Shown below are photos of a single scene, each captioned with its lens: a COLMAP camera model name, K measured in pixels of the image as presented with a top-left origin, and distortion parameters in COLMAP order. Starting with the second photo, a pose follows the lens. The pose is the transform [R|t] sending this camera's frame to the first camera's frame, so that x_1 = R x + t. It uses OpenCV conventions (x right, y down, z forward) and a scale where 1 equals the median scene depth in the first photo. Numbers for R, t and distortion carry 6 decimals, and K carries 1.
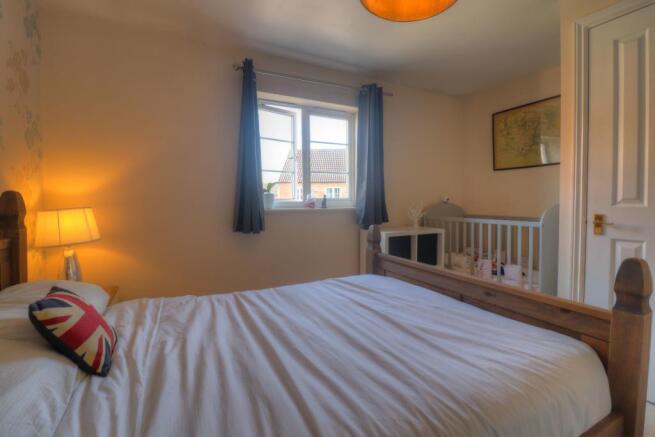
lens RADIAL K [[302.0, 0, 324.0], [0, 302.0, 209.3], [0, 0, 1]] dist [-0.021545, -0.000801]
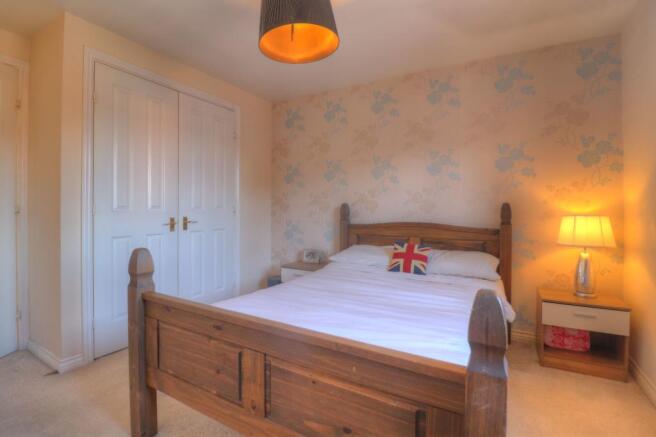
lens RADIAL K [[302.5, 0, 324.5], [0, 302.5, 209.3], [0, 0, 1]] dist [-0.021545, -0.000801]
pose [[-0.859825, -0.000099, -0.510589, 0.395982], [-0.014172, 0.999619, 0.023672, -0.027557], [0.510393, 0.027589, -0.859499, 1.006595]]
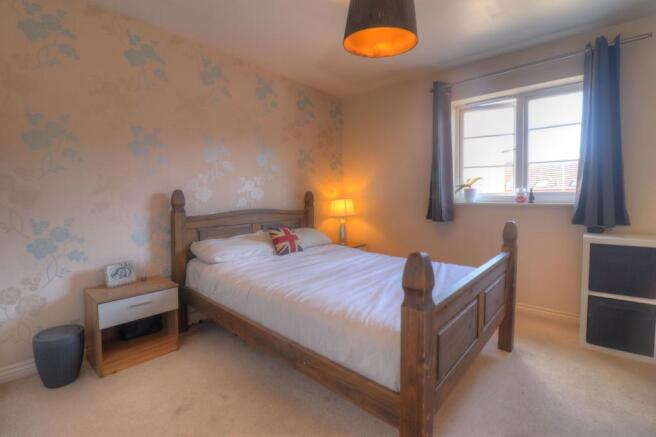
lens RADIAL K [[302.5, 0, 324.5], [0, 302.5, 209.3], [0, 0, 1]] dist [-0.021545, -0.000801]
pose [[0.336203, 0.047029, -0.940615, 0.709342], [-0.019141, 0.998887, 0.043101, -0.013023], [0.941595, 0.003513, 0.336729, 0.131774]]
